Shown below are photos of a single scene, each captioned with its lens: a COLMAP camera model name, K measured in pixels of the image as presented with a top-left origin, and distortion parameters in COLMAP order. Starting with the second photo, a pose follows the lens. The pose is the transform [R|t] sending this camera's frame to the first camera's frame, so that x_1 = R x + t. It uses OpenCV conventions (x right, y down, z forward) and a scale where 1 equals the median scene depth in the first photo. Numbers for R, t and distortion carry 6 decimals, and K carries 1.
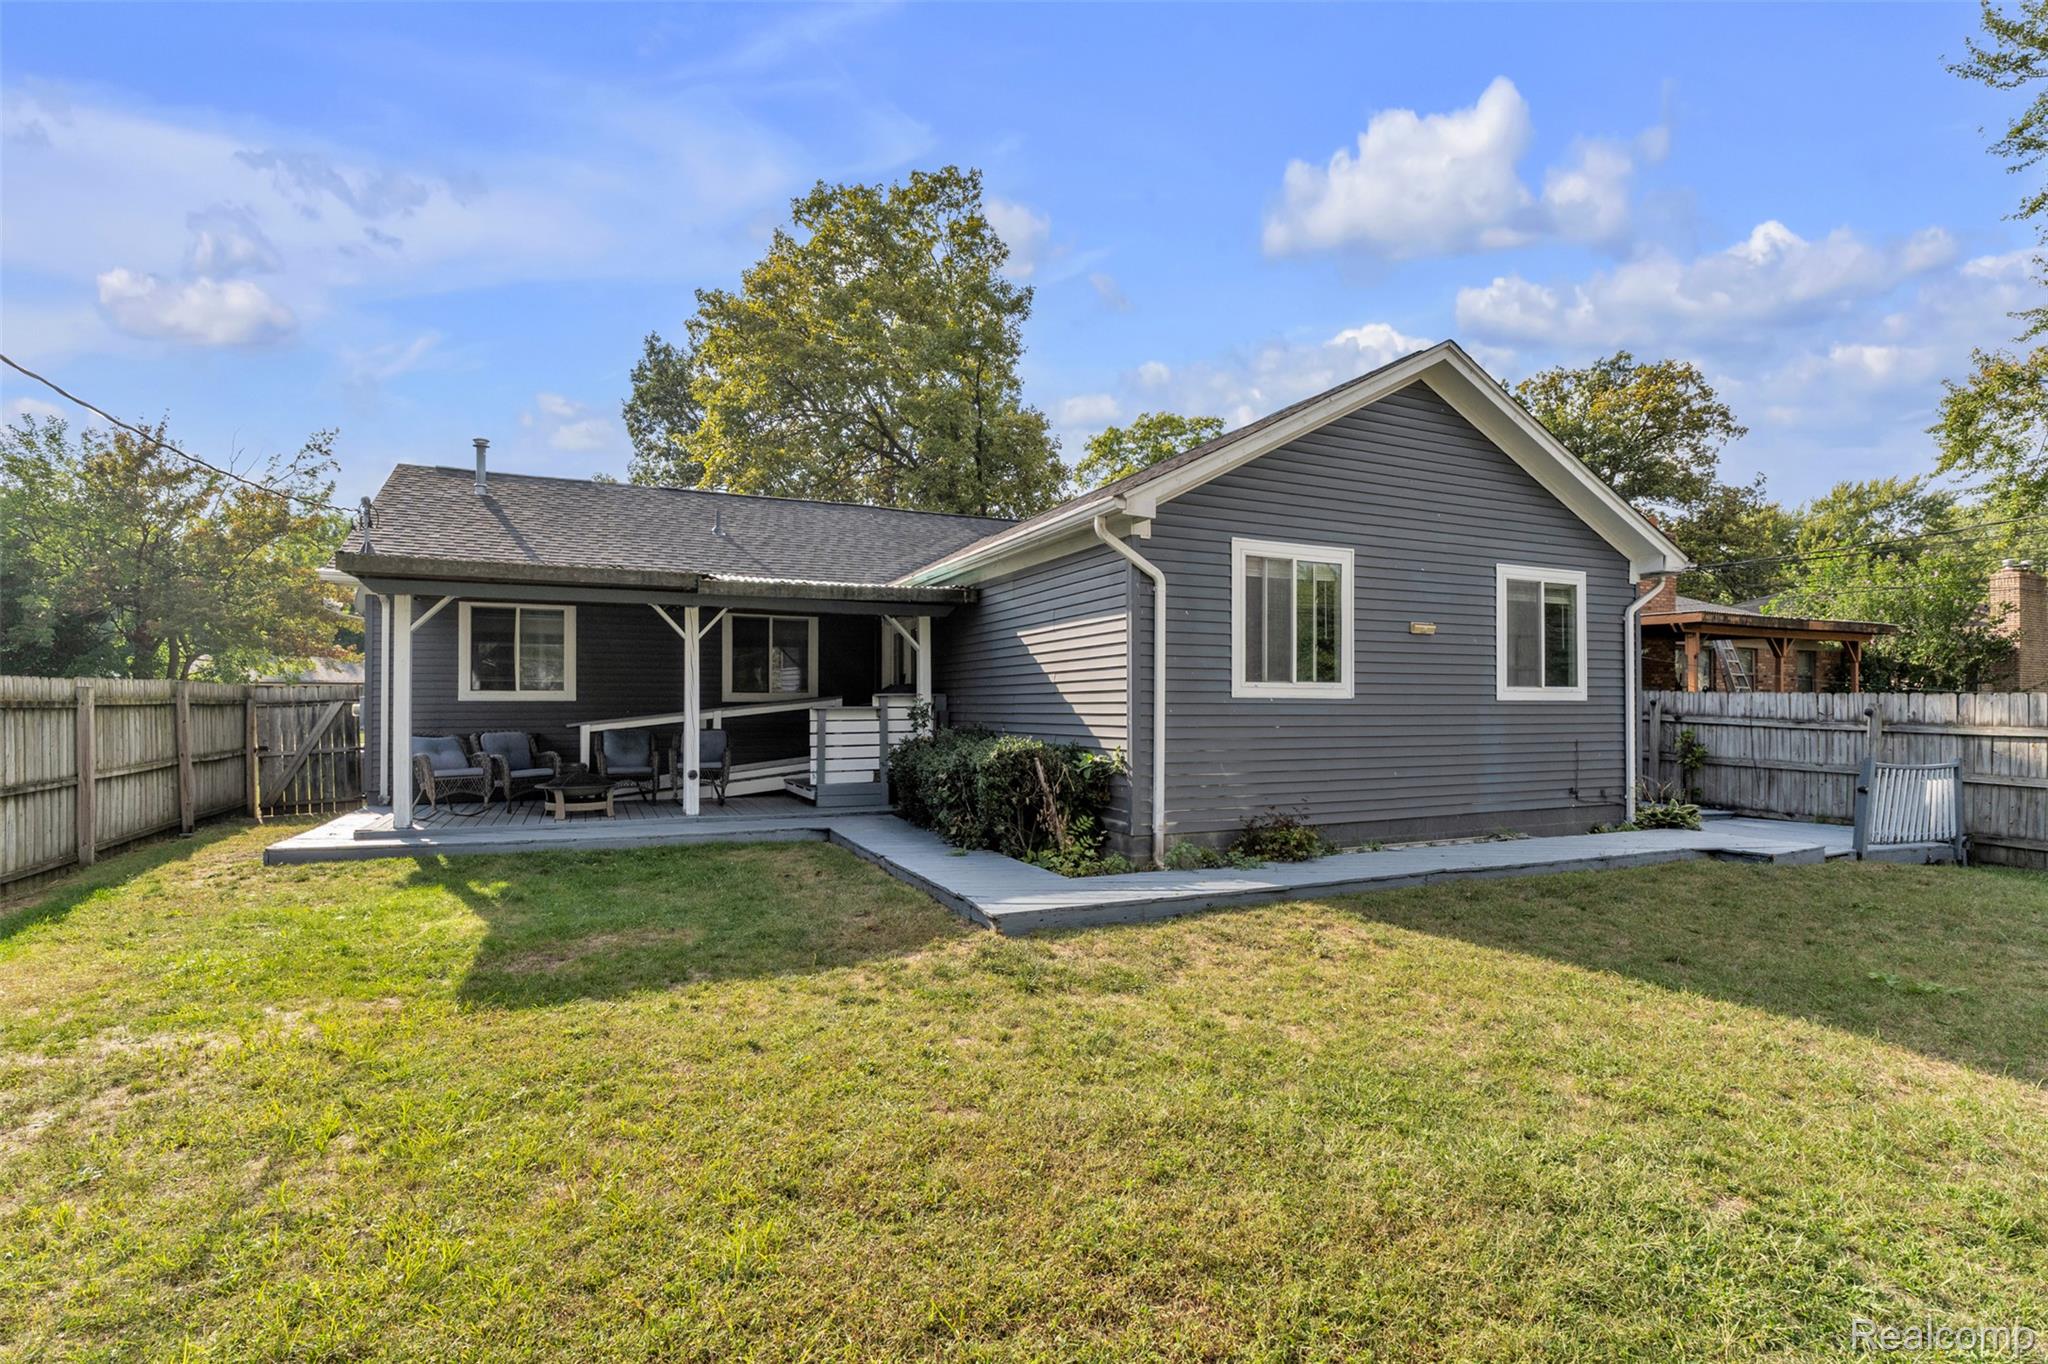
lens RADIAL K [[947.5, 0, 1024.5], [0, 947.5, 697.3], [0, 0, 1]] dist [-0.010361, 0.000501]
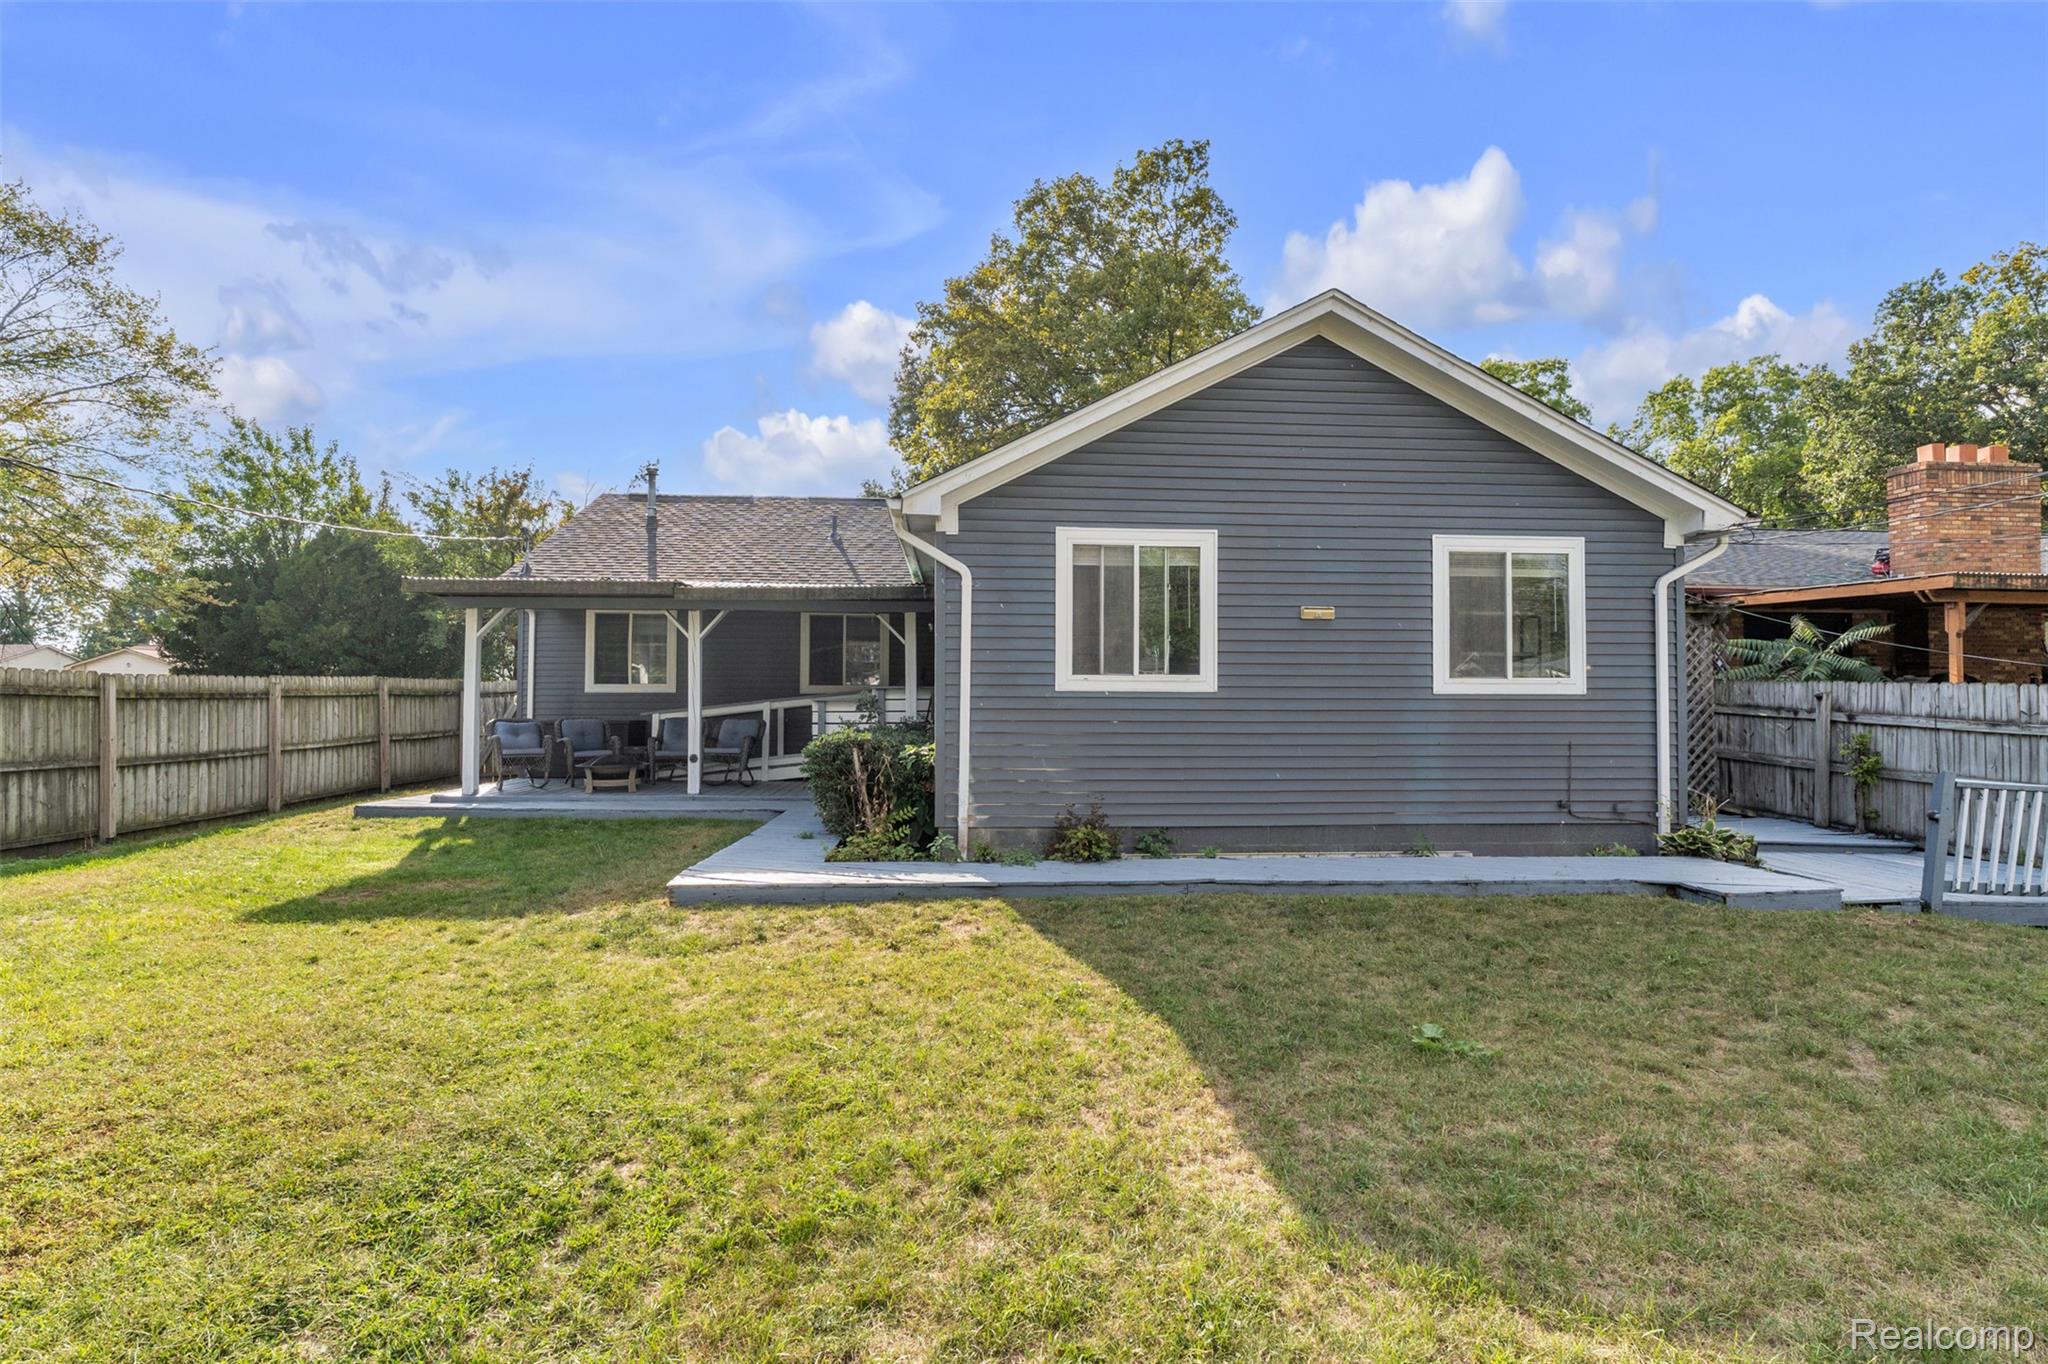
lens RADIAL K [[993.7, 0, 1029.0], [0, 993.7, 668.6], [0, 0, 1]] dist [-0.008112, 0.000963]
pose [[0.936488, -0.007209, -0.350625, 0.469644], [0.000396, 0.999810, -0.019500, -0.002280], [0.350699, 0.018123, 0.936313, 0.028233]]
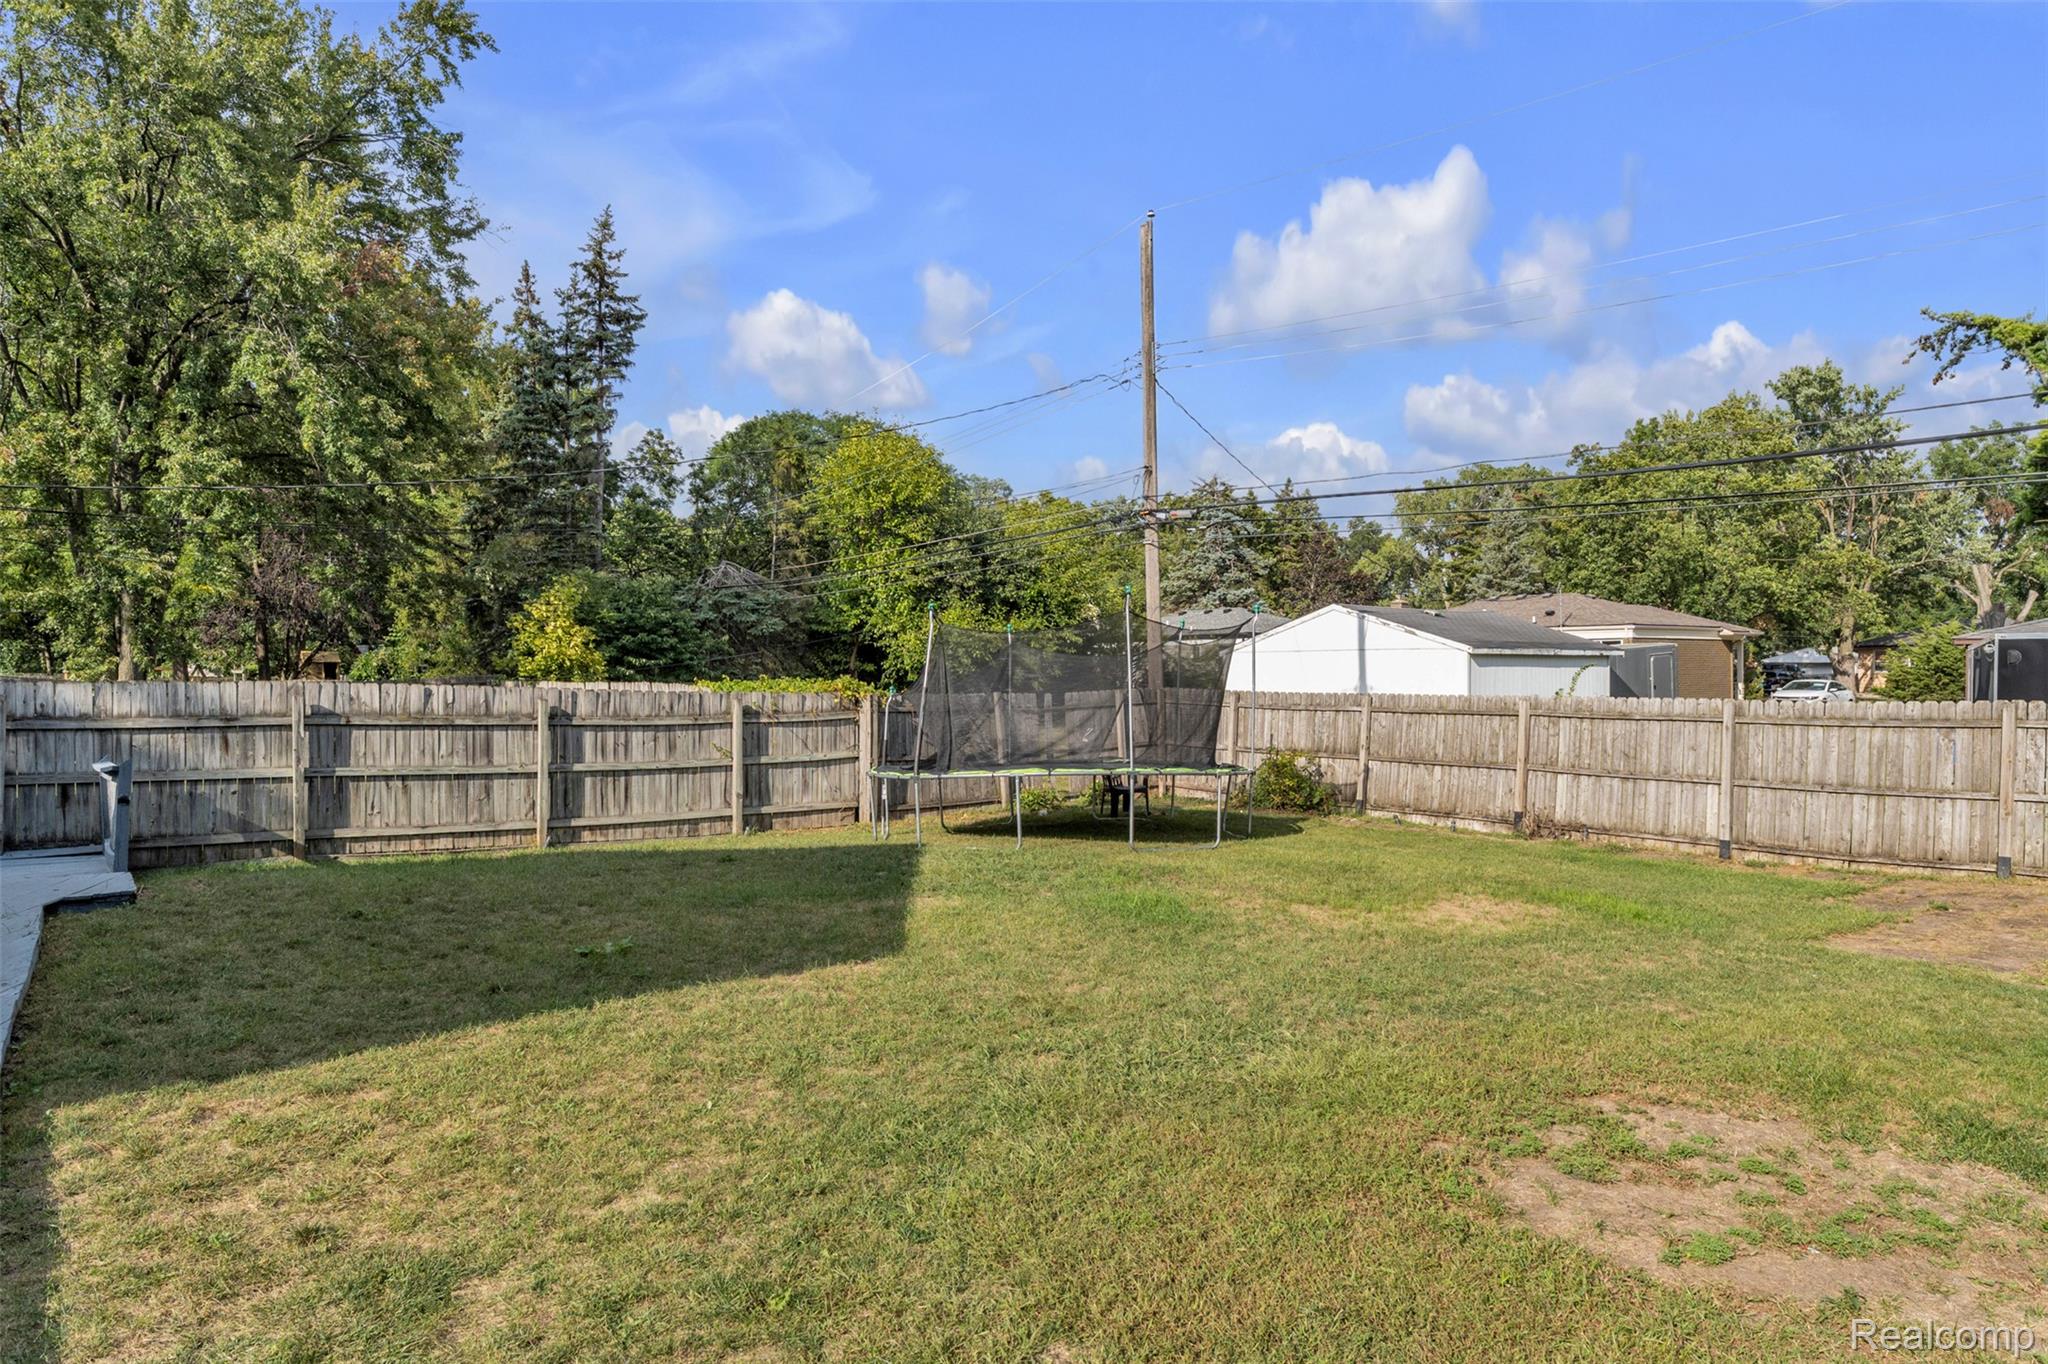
lens RADIAL K [[1220.0, 0, 1023.3], [0, 1220.0, 682.3], [0, 0, 1]] dist [-0.004162, -0.000395]
pose [[-0.217942, -0.008167, 0.975928, -0.306453], [-0.002654, 0.999966, 0.007775, -0.015275], [-0.975958, -0.000896, -0.217956, 0.414146]]
